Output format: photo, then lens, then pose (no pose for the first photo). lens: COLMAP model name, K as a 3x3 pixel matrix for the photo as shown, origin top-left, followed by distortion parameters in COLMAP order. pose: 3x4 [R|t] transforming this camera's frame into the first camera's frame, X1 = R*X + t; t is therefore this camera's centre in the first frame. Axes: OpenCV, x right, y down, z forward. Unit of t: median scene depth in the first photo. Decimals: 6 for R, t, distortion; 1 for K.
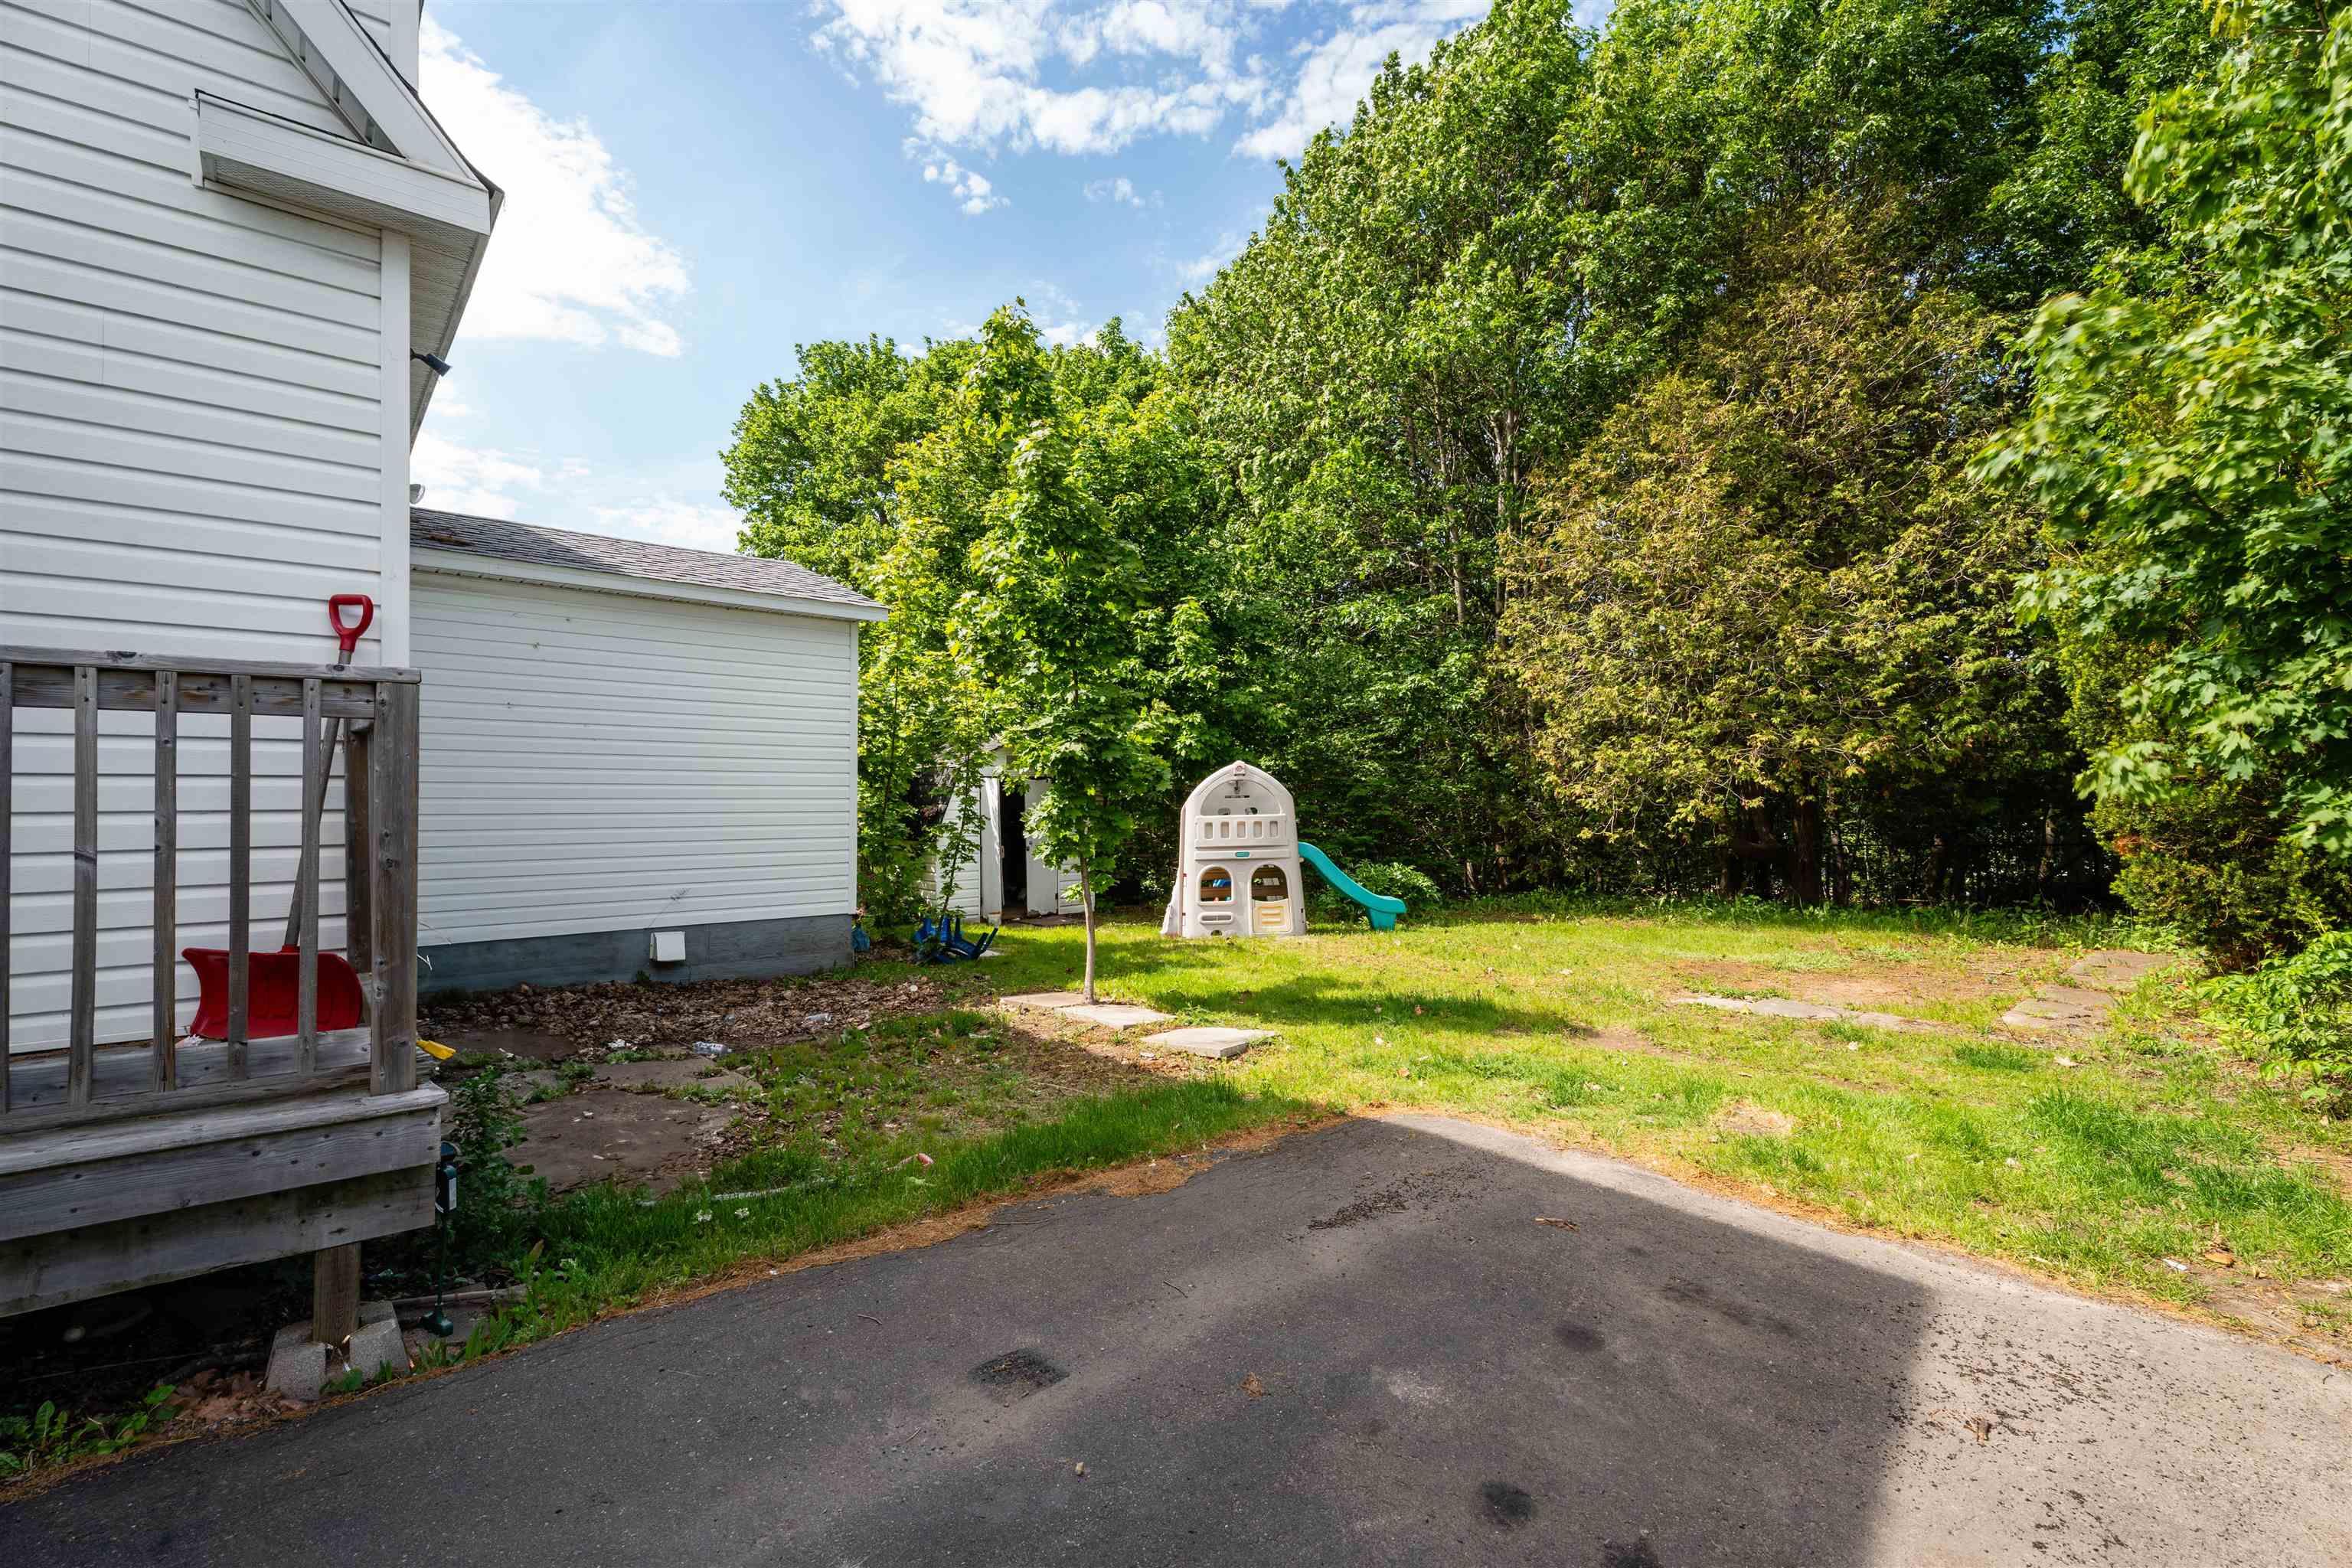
lens RADIAL K [[1038.8, 0, 1182.0], [0, 1038.8, 789.9], [0, 0, 1]] dist [0.001735, 0.000887]
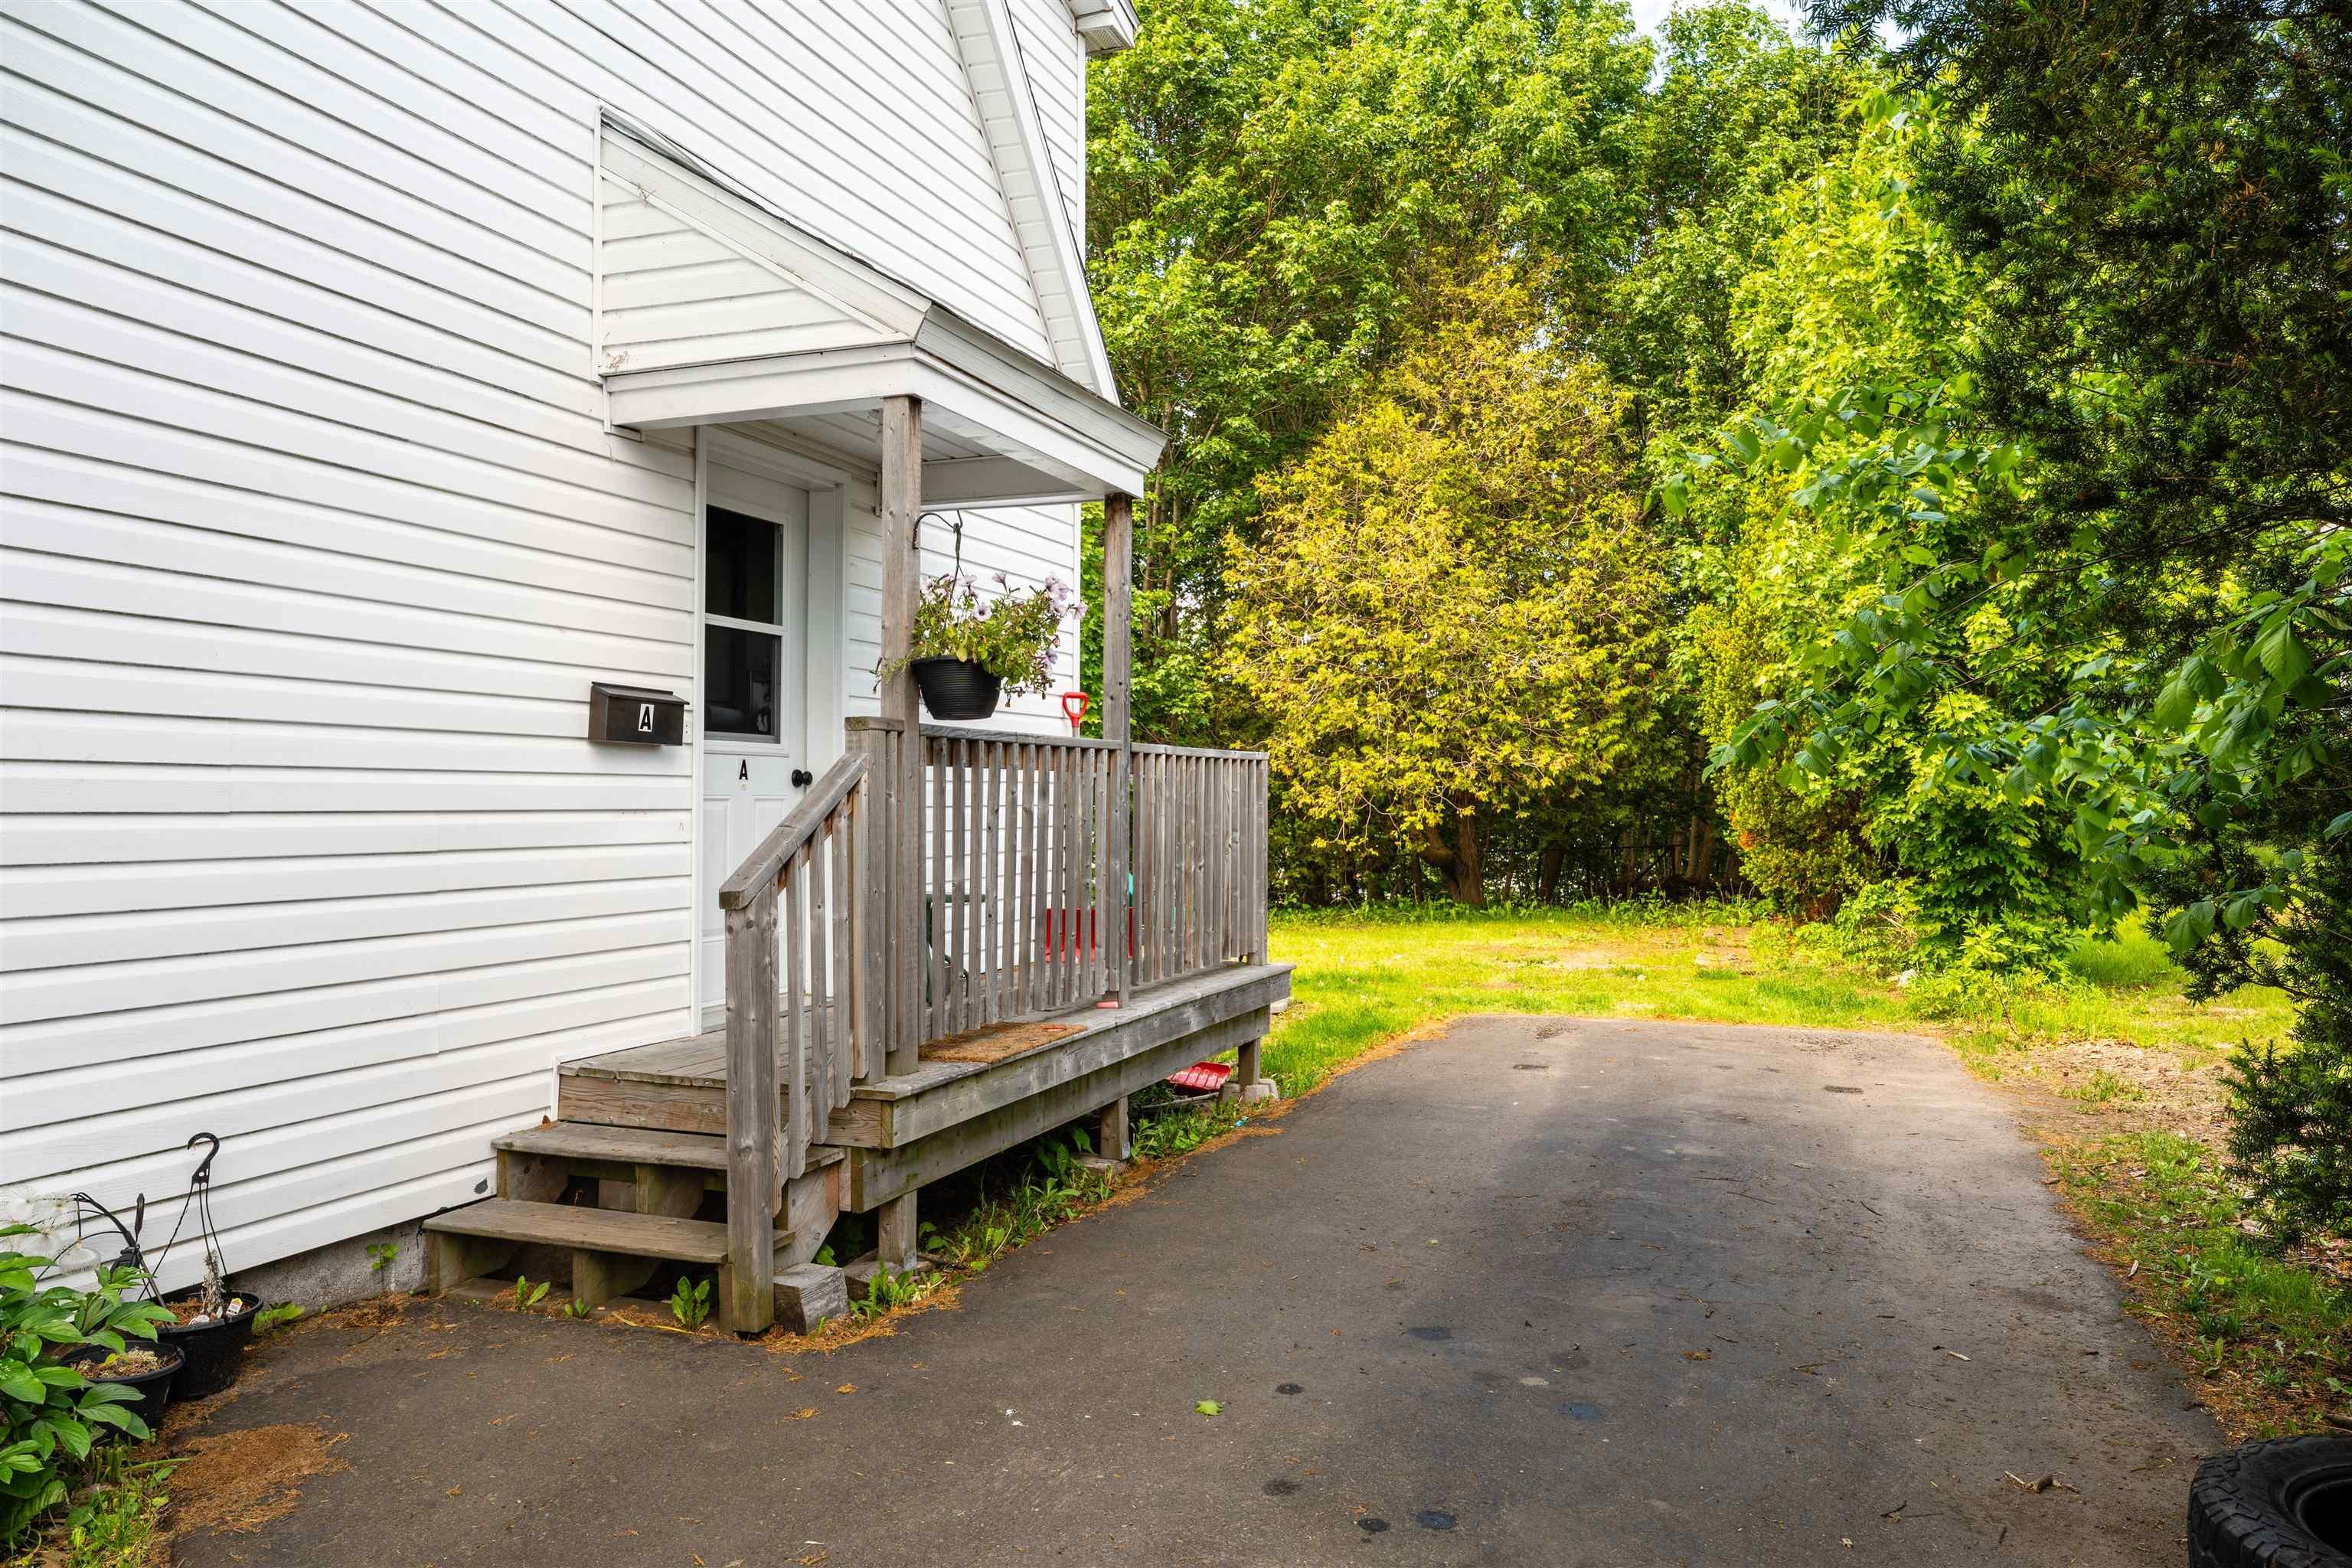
lens RADIAL K [[1643.6, 0, 1173.1], [0, 1643.6, 781.3], [0, 0, 1]] dist [0.005234, 0.001561]
pose [[0.871521, -0.000637, 0.490358, -0.562709], [0.005302, 0.999953, -0.008124, -0.006871], [-0.490330, 0.009680, 0.871483, -0.355203]]
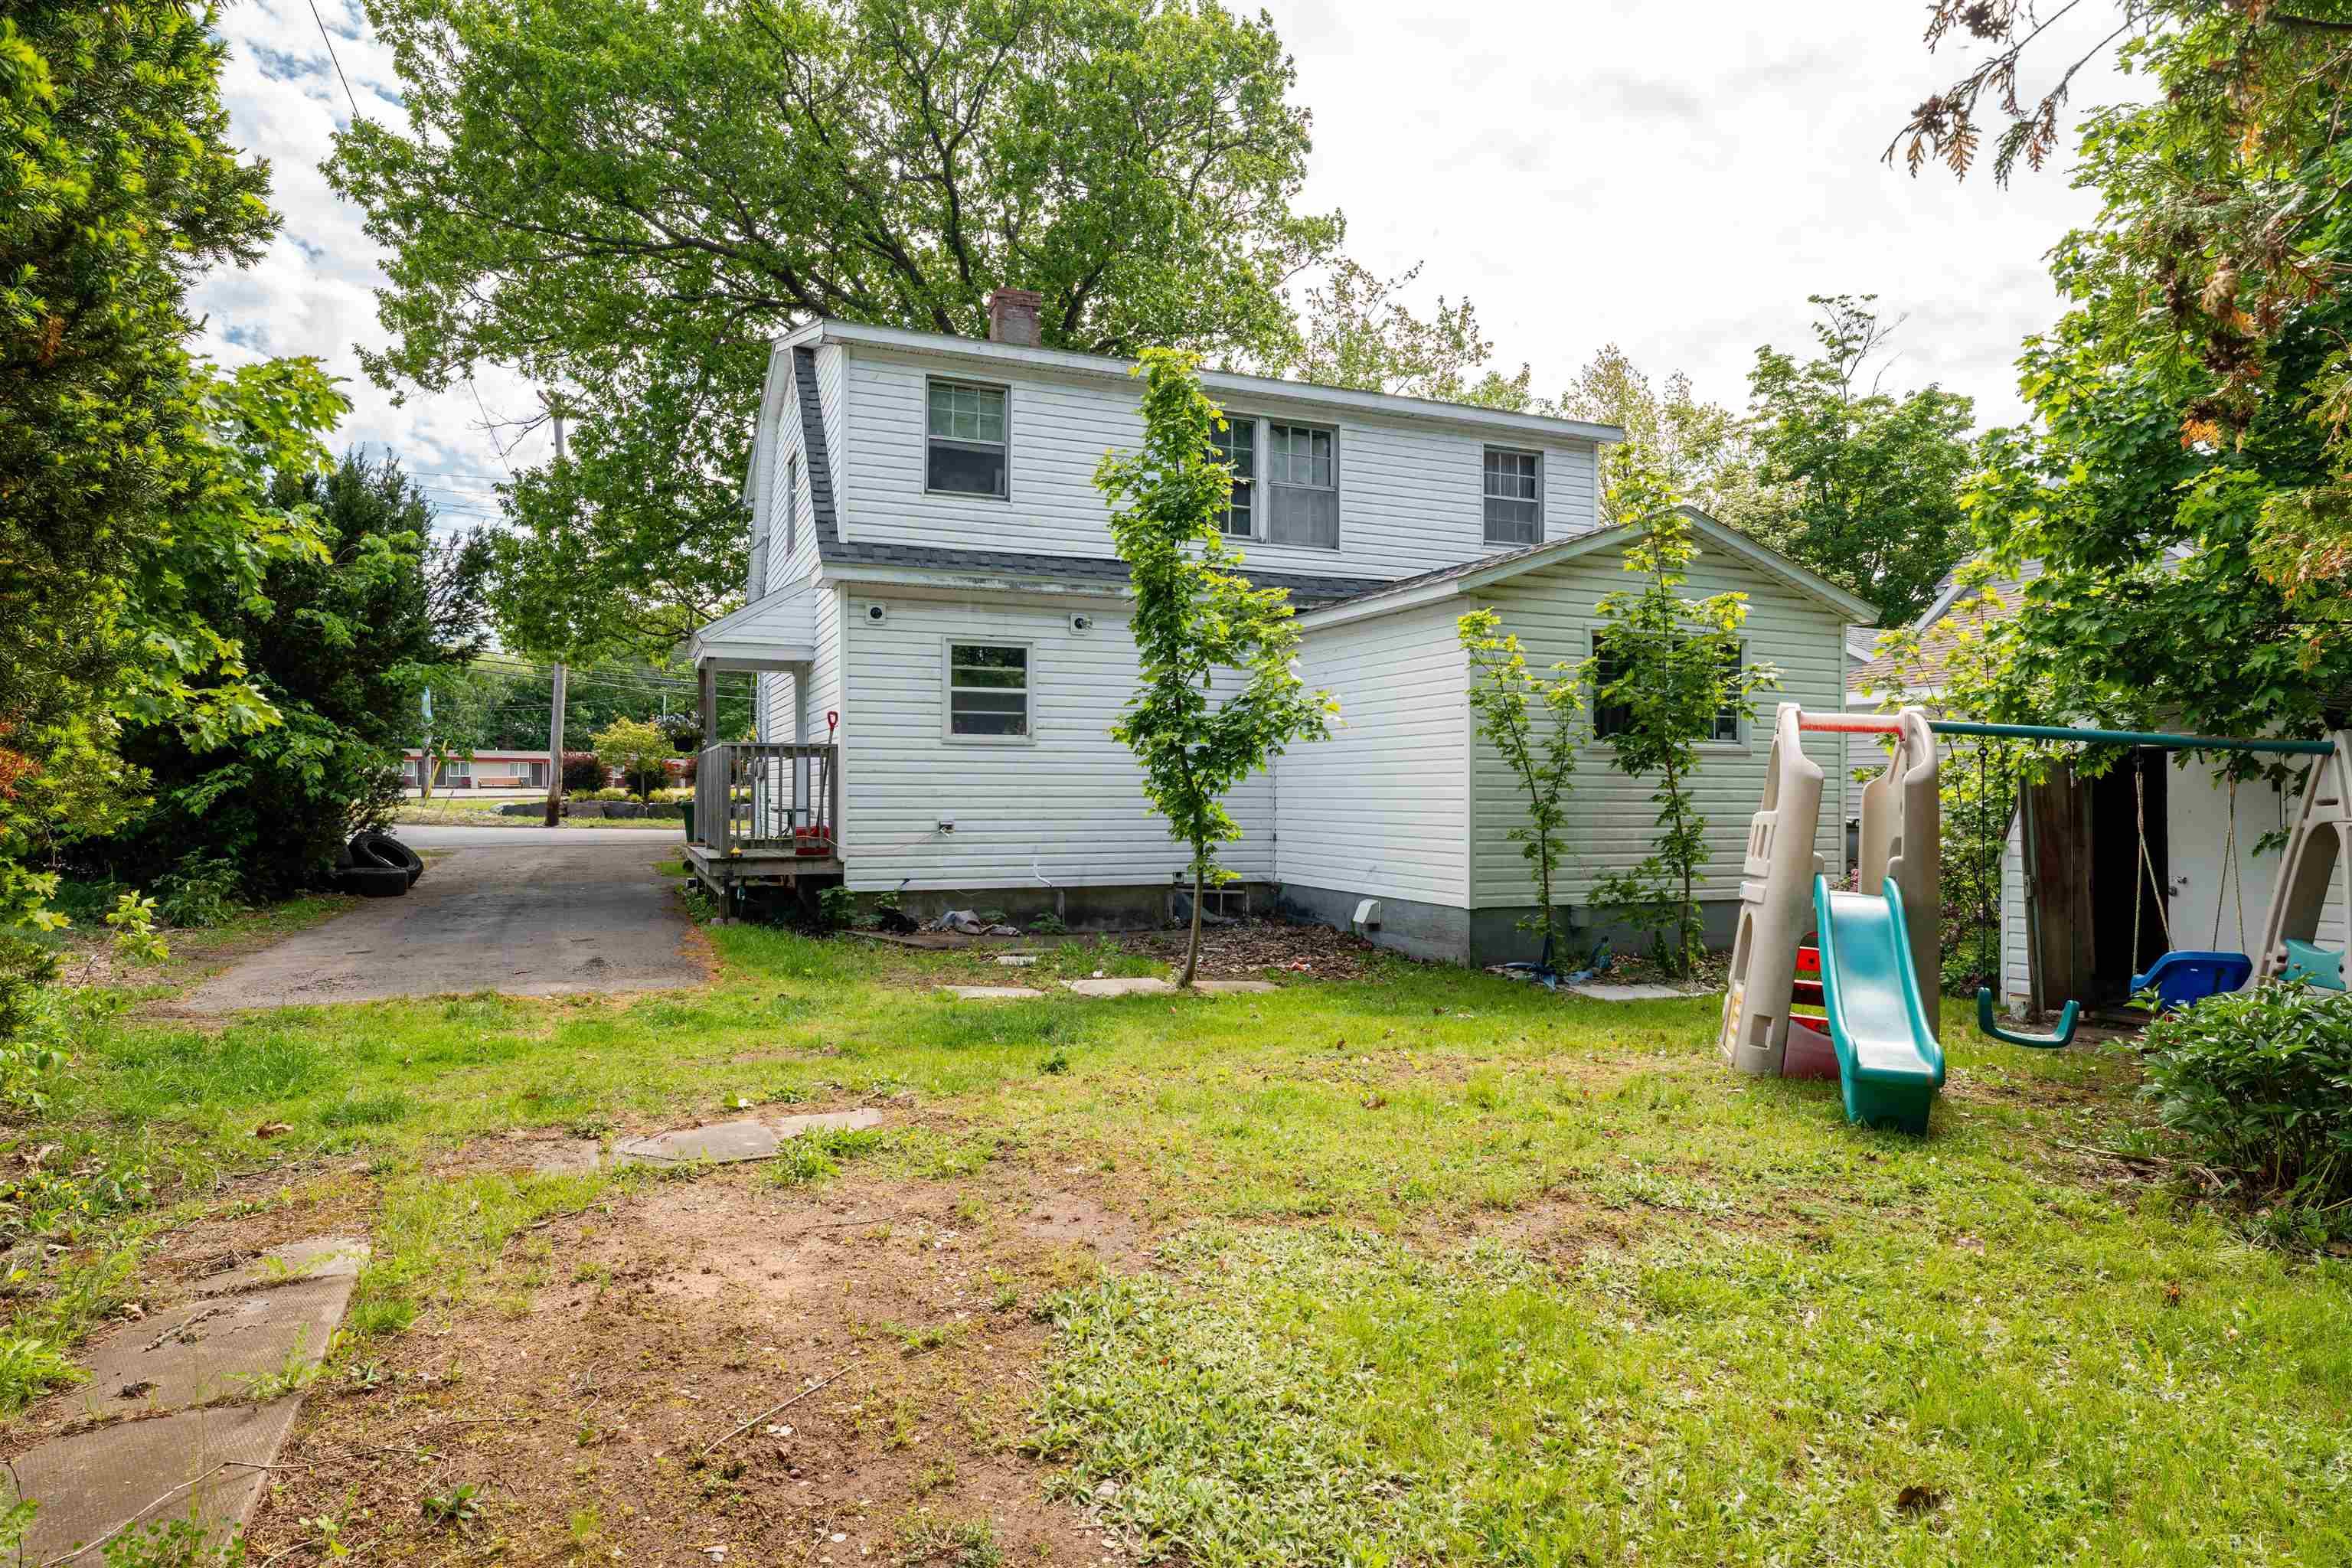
lens RADIAL K [[1349.2, 0, 1176.4], [0, 1349.2, 785.5], [0, 0, 1]] dist [-0.002334, -0.000113]
pose [[-0.308251, -0.015025, -0.951186, 3.226939], [-0.004654, 0.999887, -0.014286, 0.093024], [0.951294, 0.000023, -0.308286, 3.941350]]
